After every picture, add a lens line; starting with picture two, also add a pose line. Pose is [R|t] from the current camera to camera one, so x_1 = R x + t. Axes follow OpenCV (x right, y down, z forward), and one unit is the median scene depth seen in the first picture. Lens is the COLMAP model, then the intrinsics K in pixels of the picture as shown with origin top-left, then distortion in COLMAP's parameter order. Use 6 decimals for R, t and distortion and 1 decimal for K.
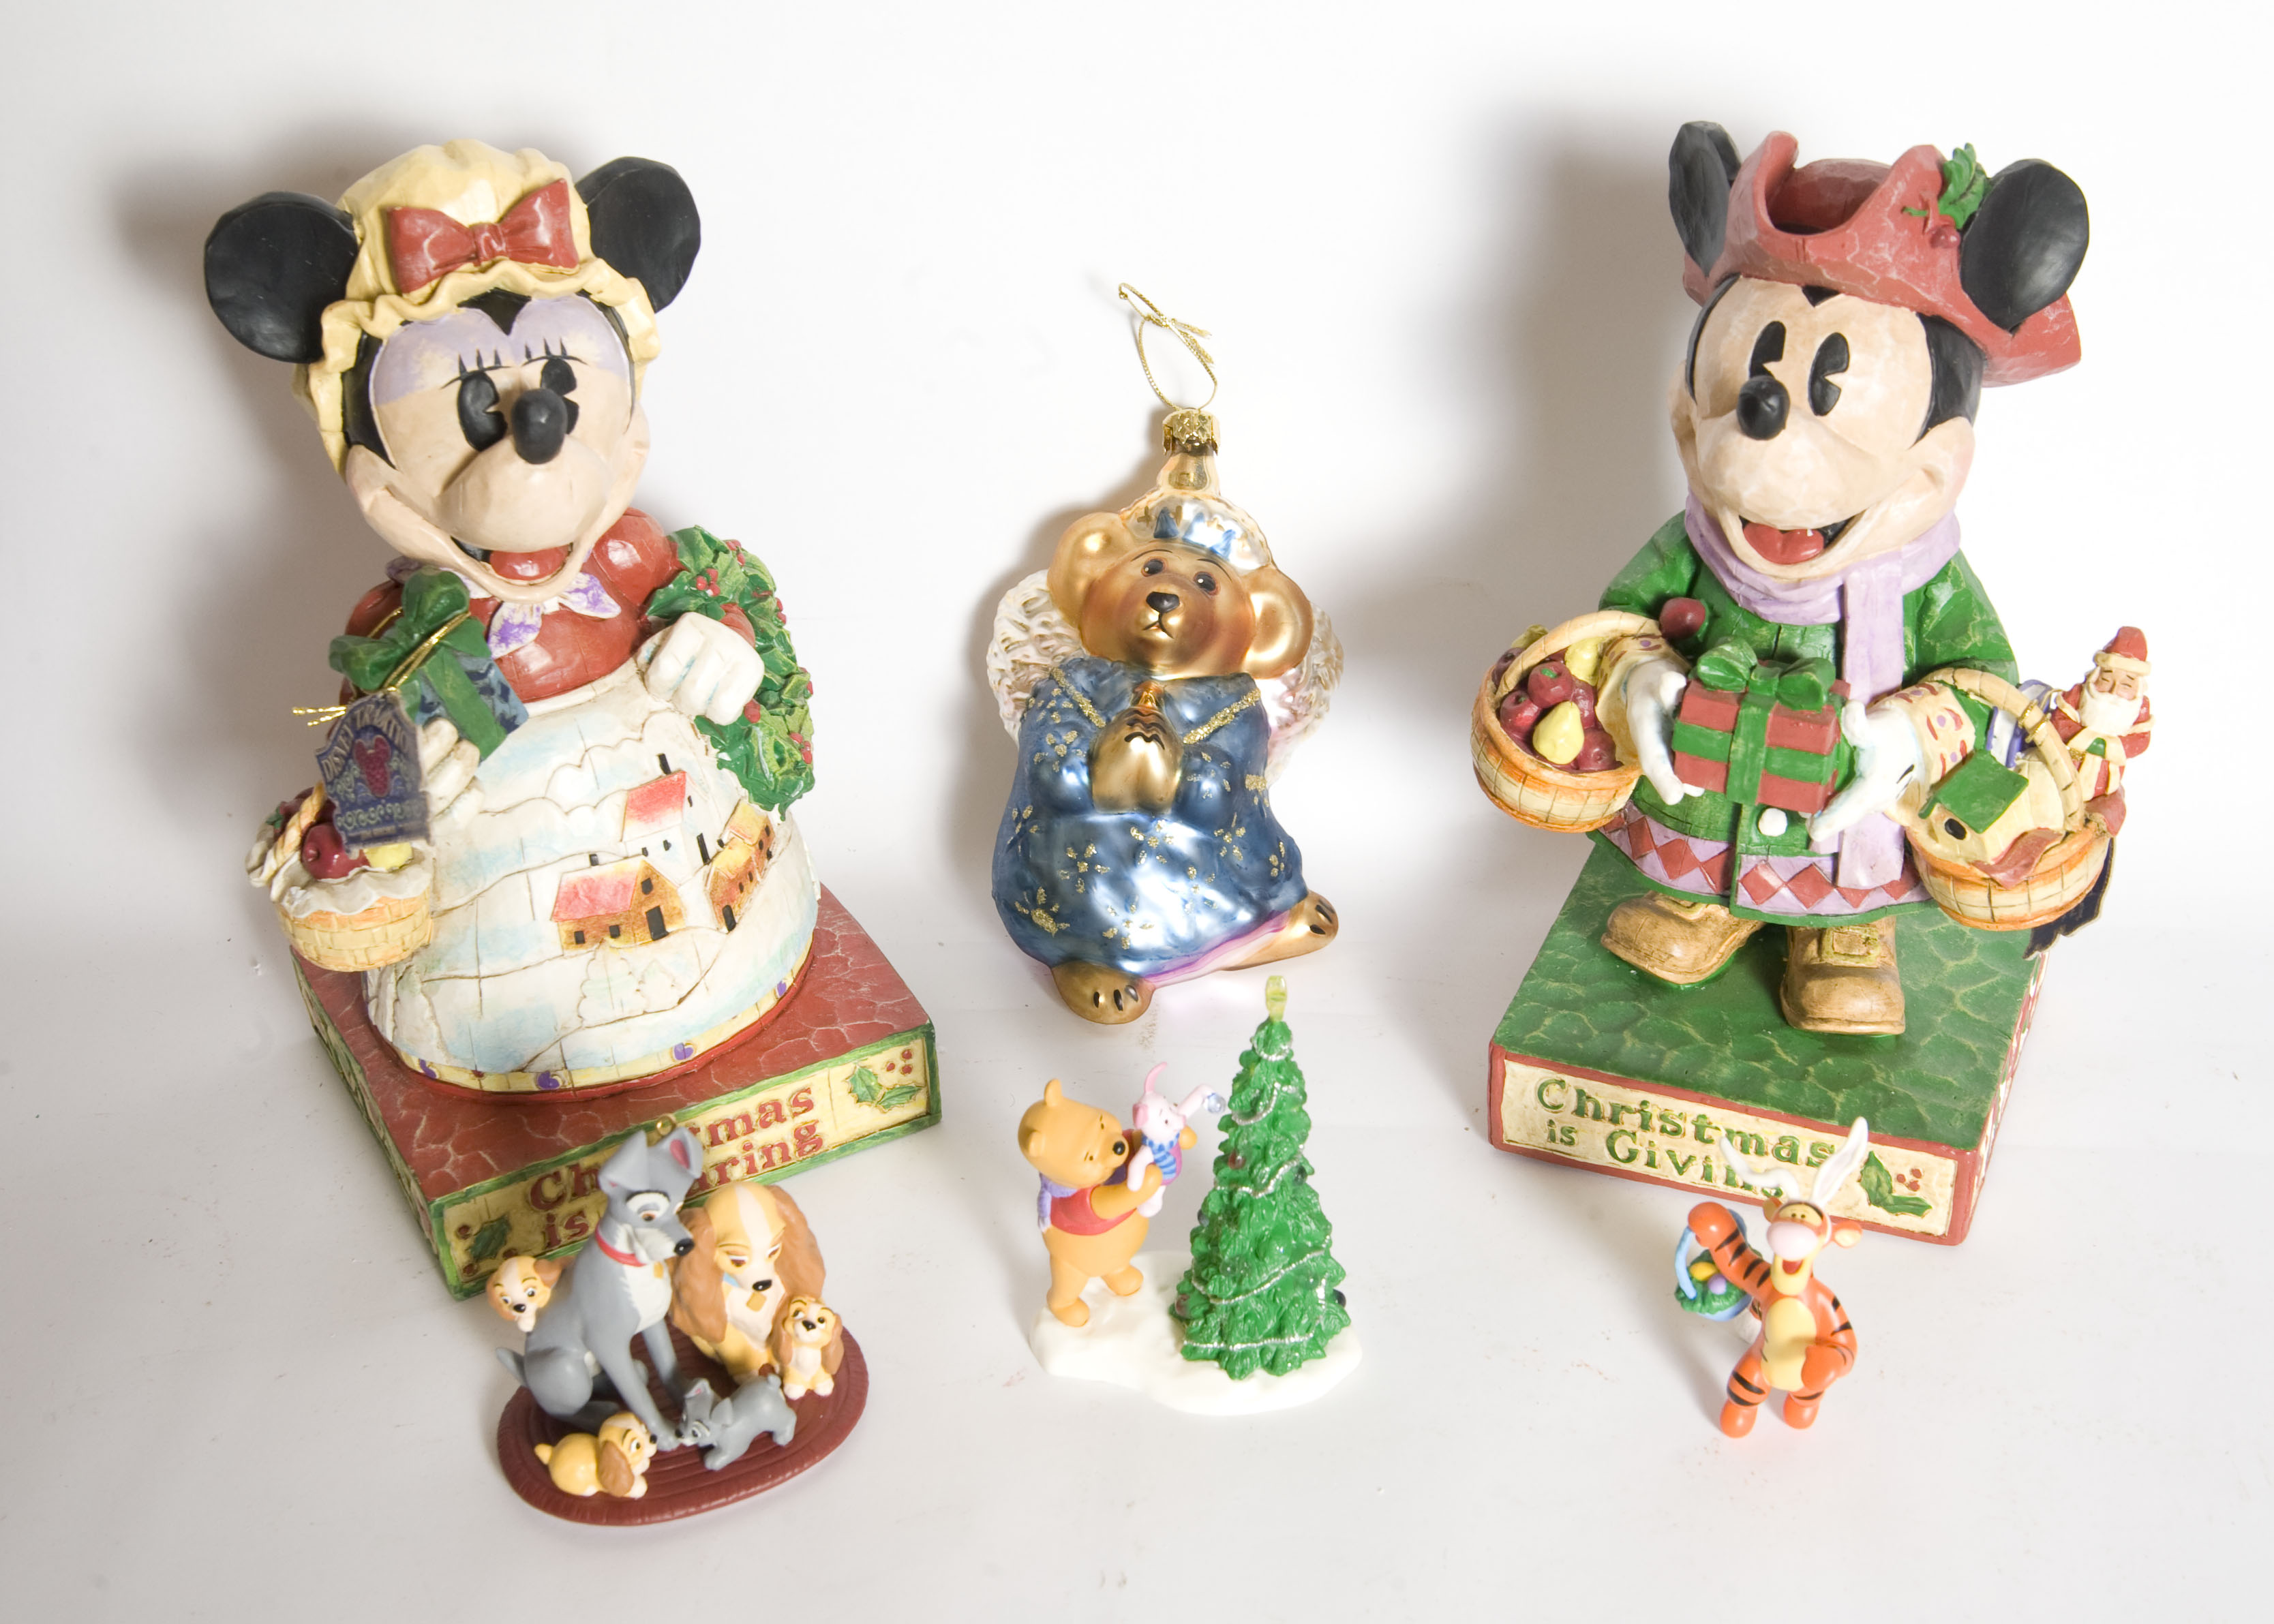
lens RADIAL K [[3462.0, 0, 1192.6], [0, 3462.0, 802.9], [0, 0, 1]] dist [-0.022503, 0.000000]
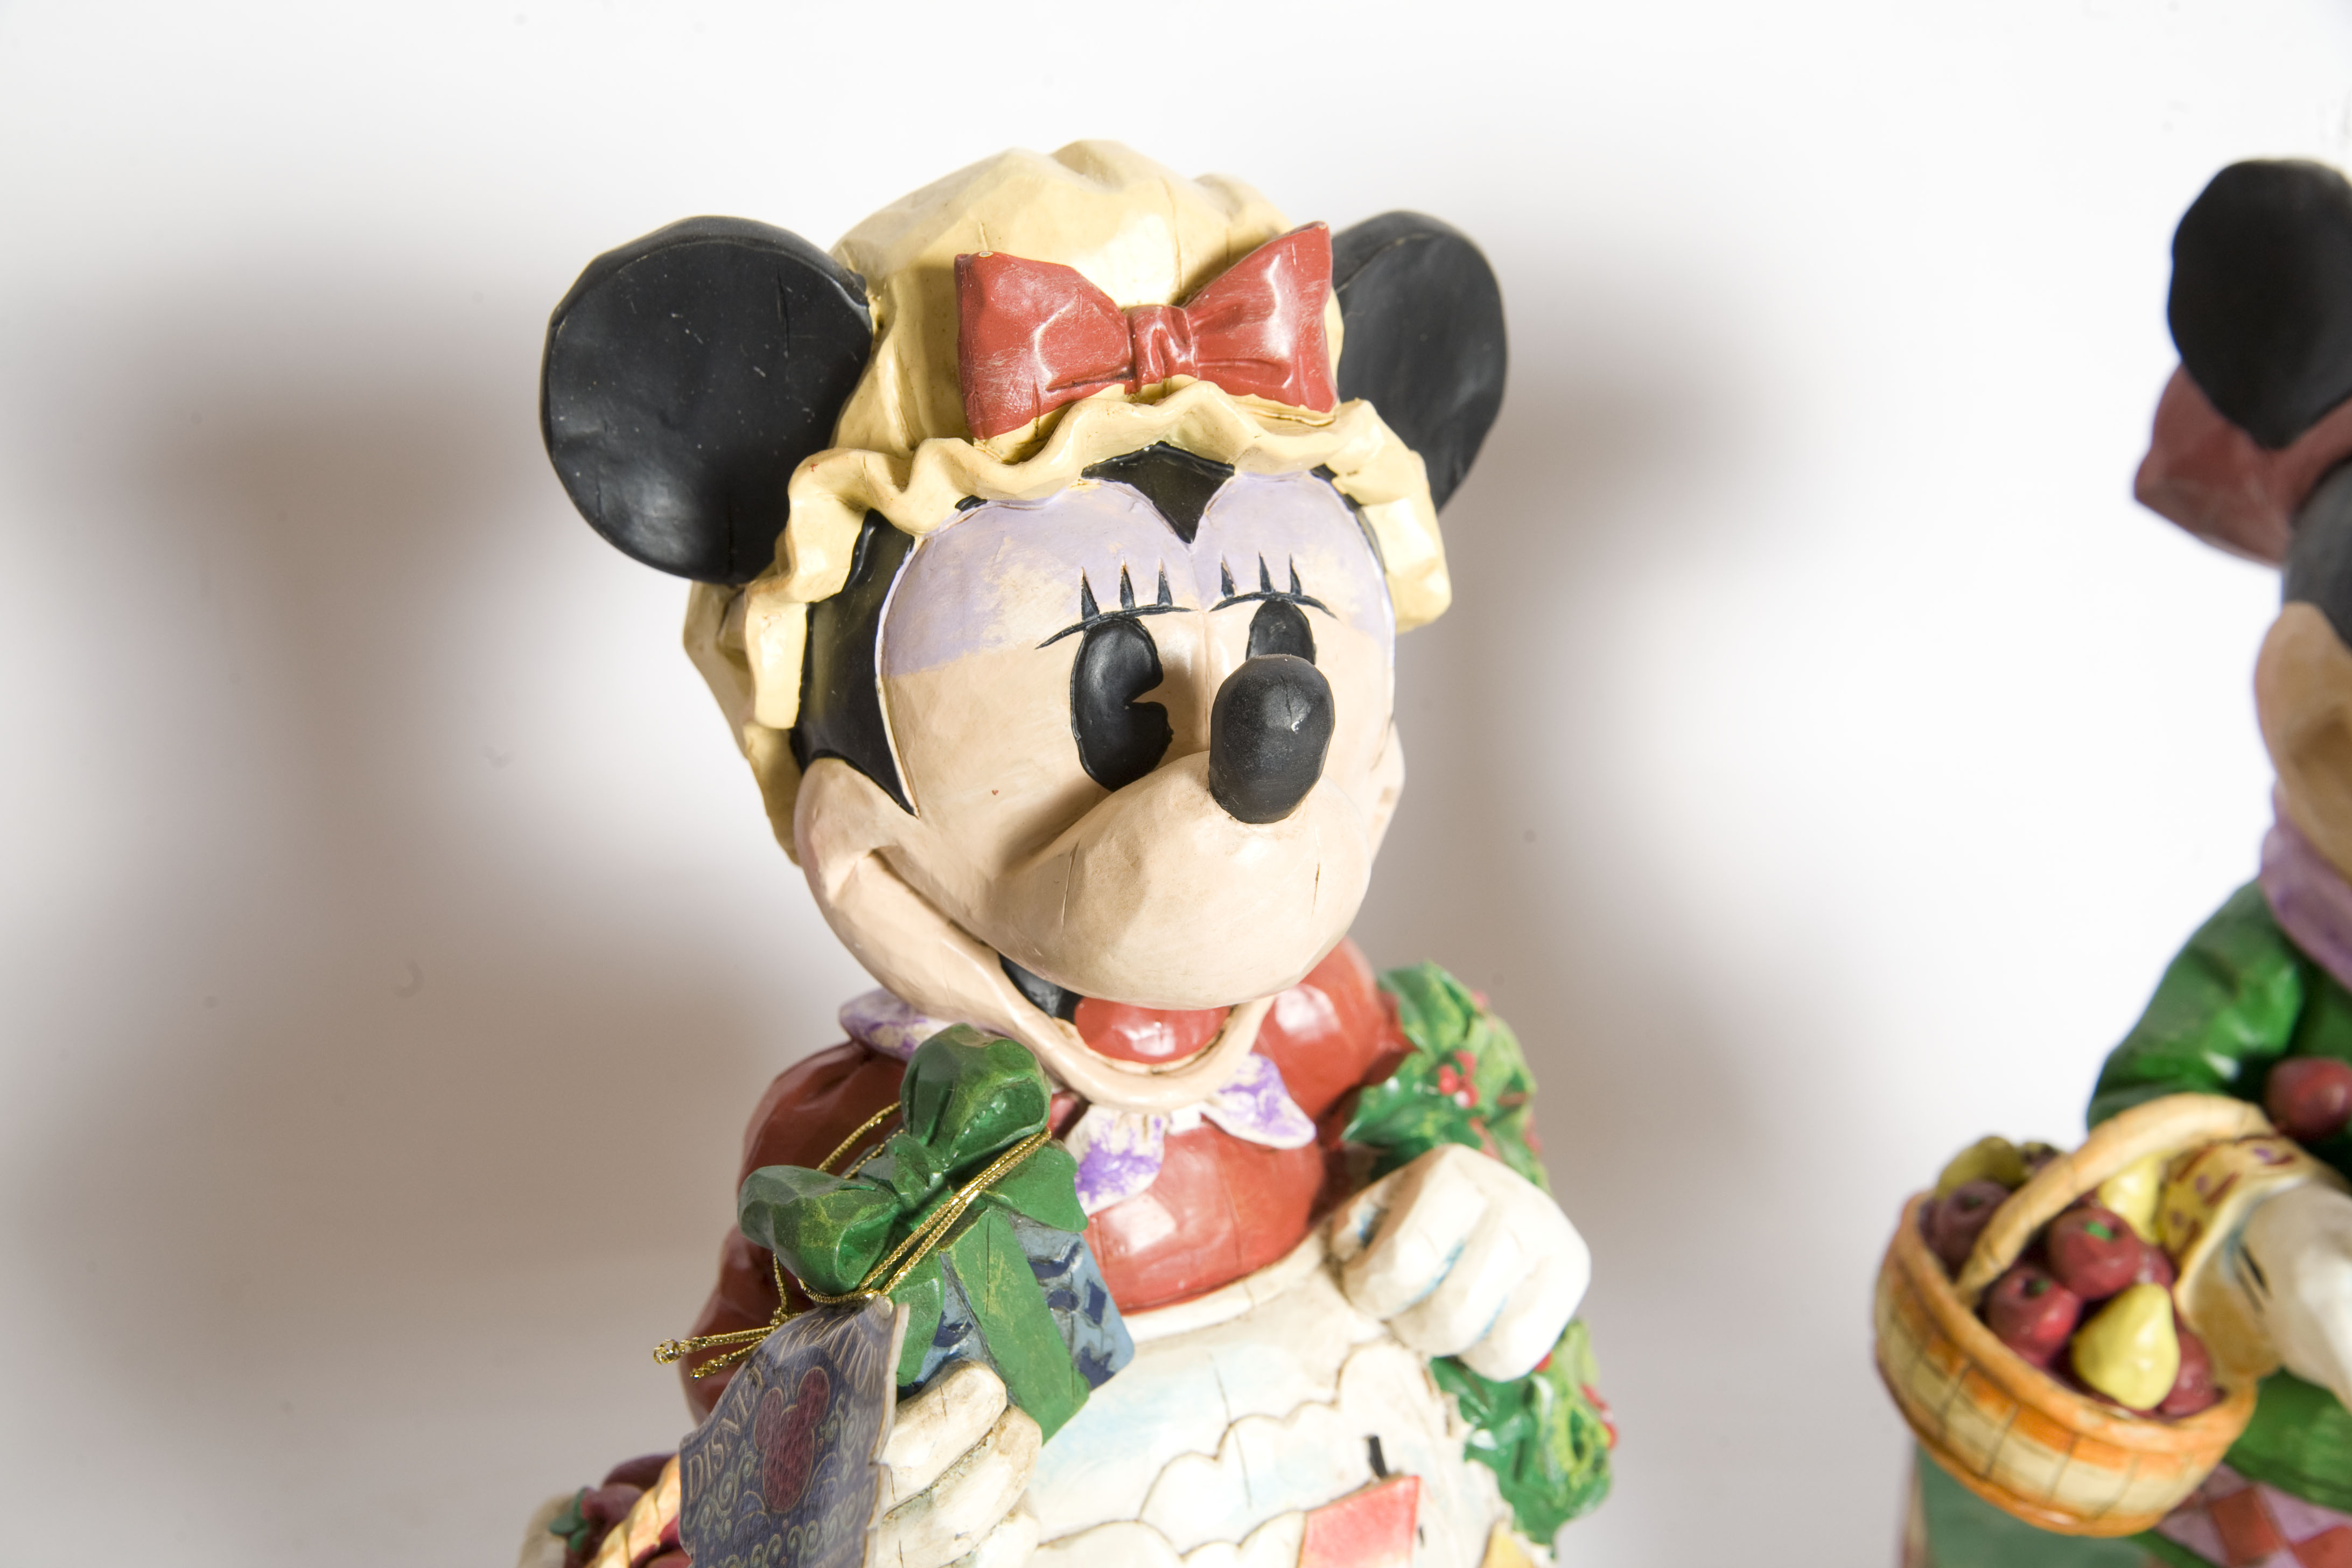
lens RADIAL K [[3584.4, 0, 1170.1], [0, 3584.4, 793.1], [0, 0, 1]] dist [0.002469, 0.000000]
pose [[0.965374, -0.074050, 0.250141, -0.154639], [0.103806, 0.988724, -0.107927, -0.058016], [-0.239328, 0.130156, 0.962175, 0.515565]]
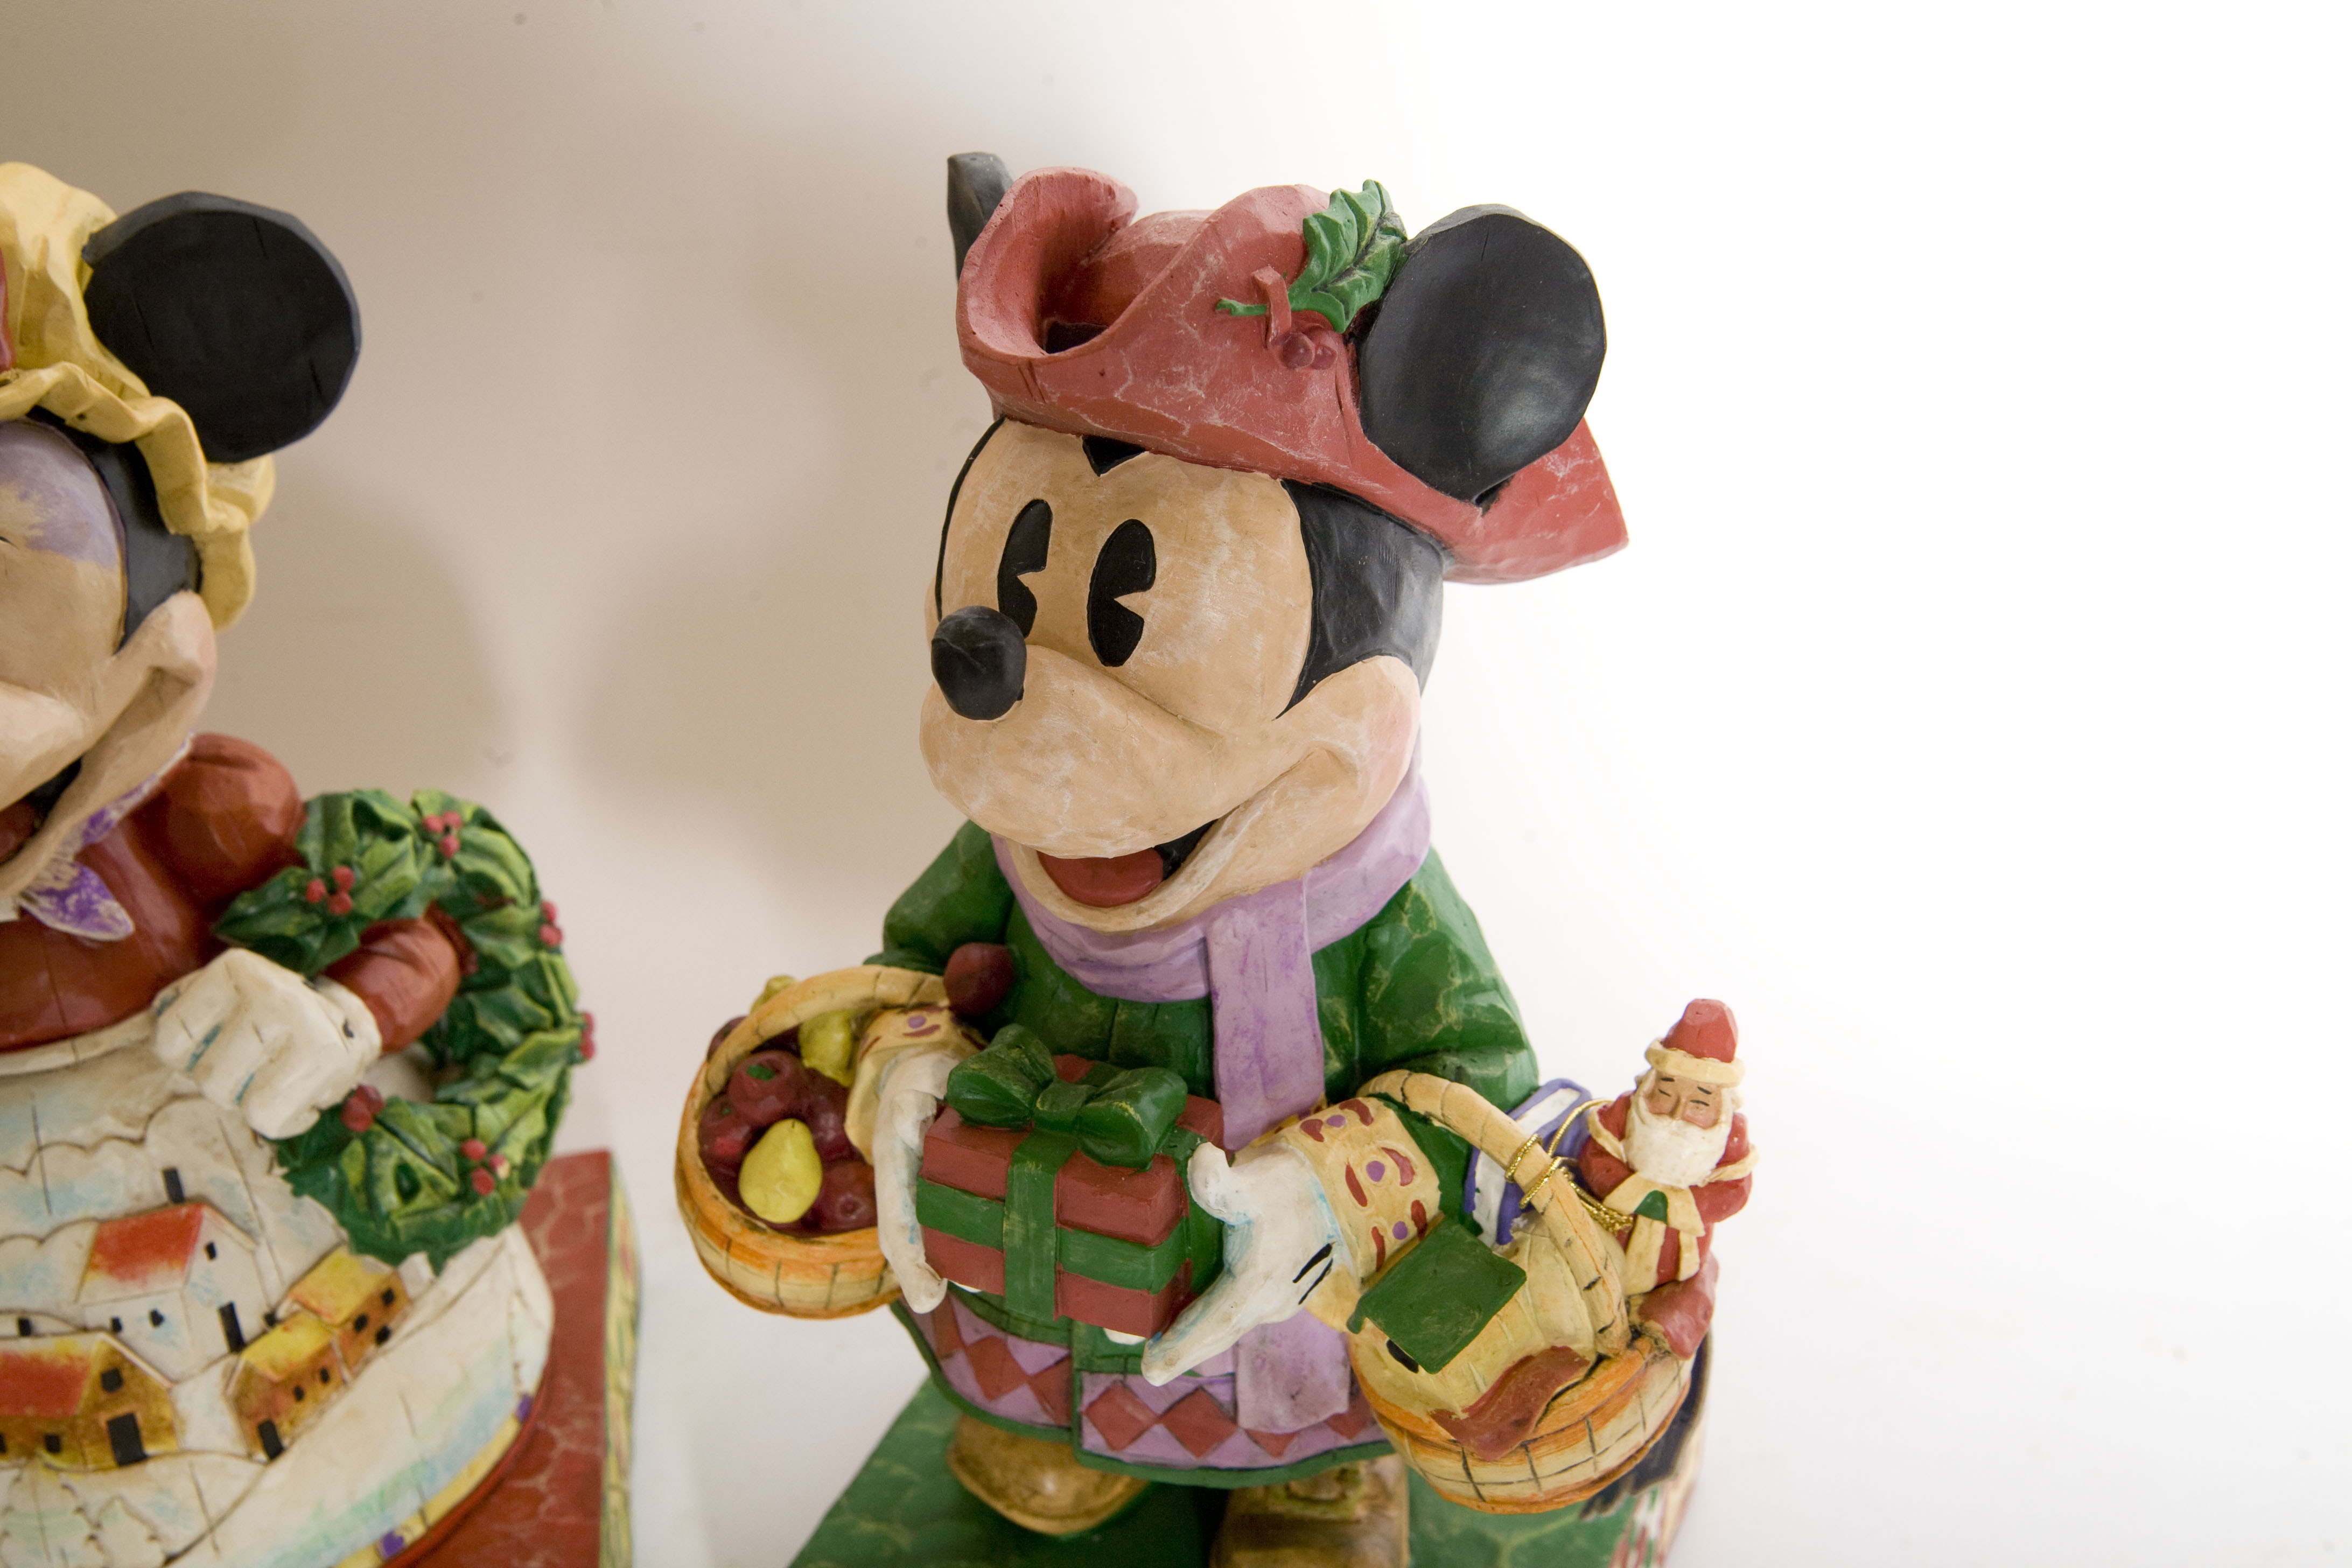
lens RADIAL K [[3291.7, 0, 1183.6], [0, 3291.7, 761.4], [0, 0, 1]] dist [0.007068, 0.000000]
pose [[0.998378, -0.015319, -0.054831, 0.208075], [0.014808, 0.999843, -0.009718, -0.084625], [0.054971, 0.008890, 0.998448, 0.427411]]
